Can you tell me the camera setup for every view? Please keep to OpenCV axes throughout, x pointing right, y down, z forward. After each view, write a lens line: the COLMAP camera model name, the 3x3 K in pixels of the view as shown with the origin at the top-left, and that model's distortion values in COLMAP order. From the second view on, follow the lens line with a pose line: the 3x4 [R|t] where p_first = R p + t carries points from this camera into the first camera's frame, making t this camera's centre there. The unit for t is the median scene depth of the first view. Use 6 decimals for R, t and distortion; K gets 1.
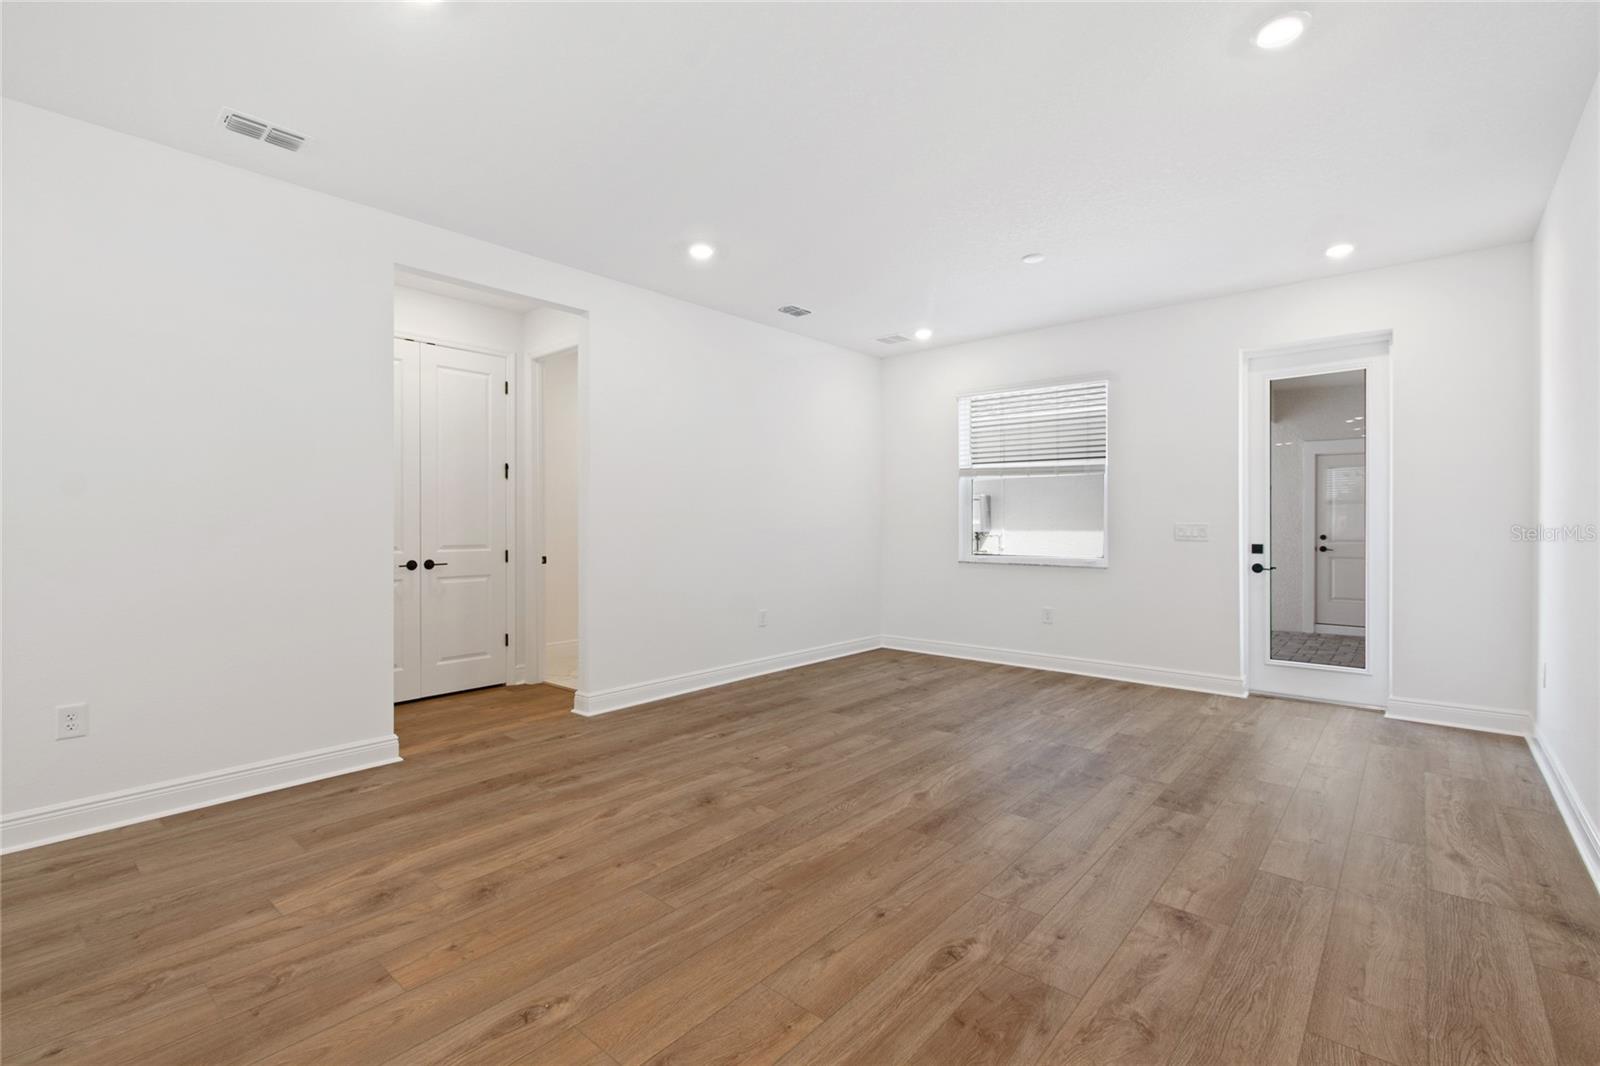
lens RADIAL K [[705.7, 0, 798.4], [0, 705.7, 513.6], [0, 0, 1]] dist [0.000275, -0.000386]
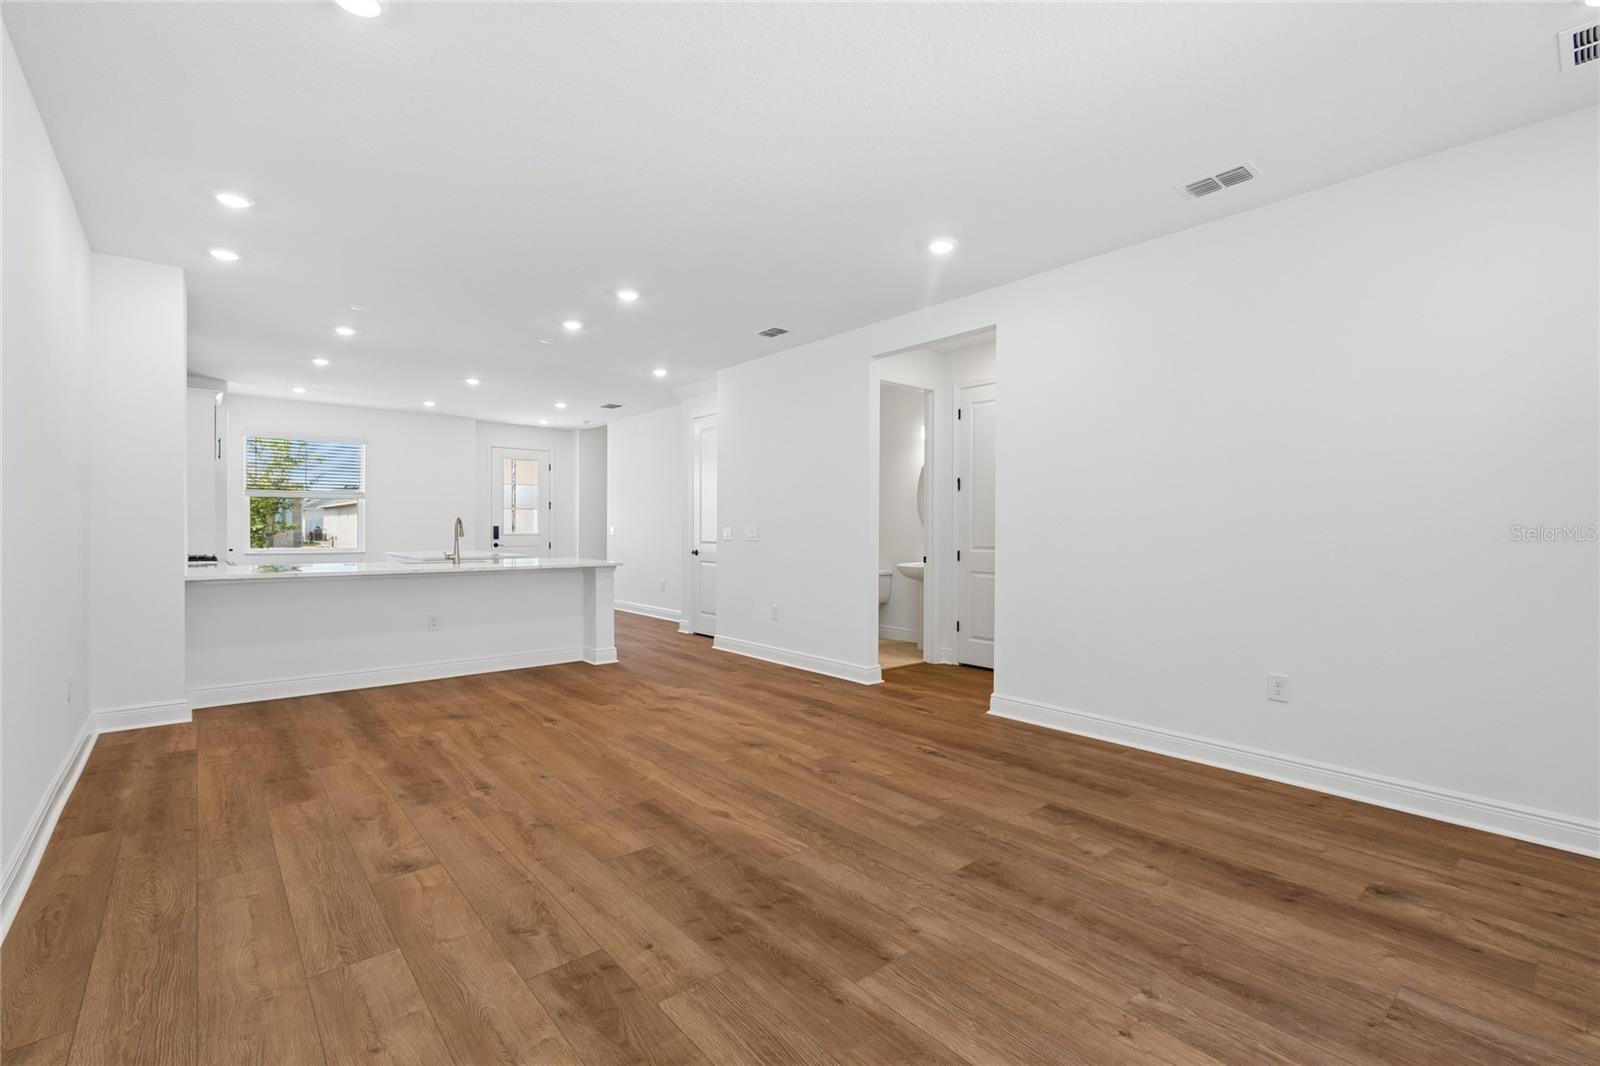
lens RADIAL K [[705.7, 0, 798.4], [0, 705.7, 513.6], [0, 0, 1]] dist [0.000275, -0.000386]
pose [[-0.142069, -0.019298, -0.989669, 1.089144], [0.005701, 0.999777, -0.020314, 0.016491], [0.989840, -0.008528, -0.141927, 1.223235]]
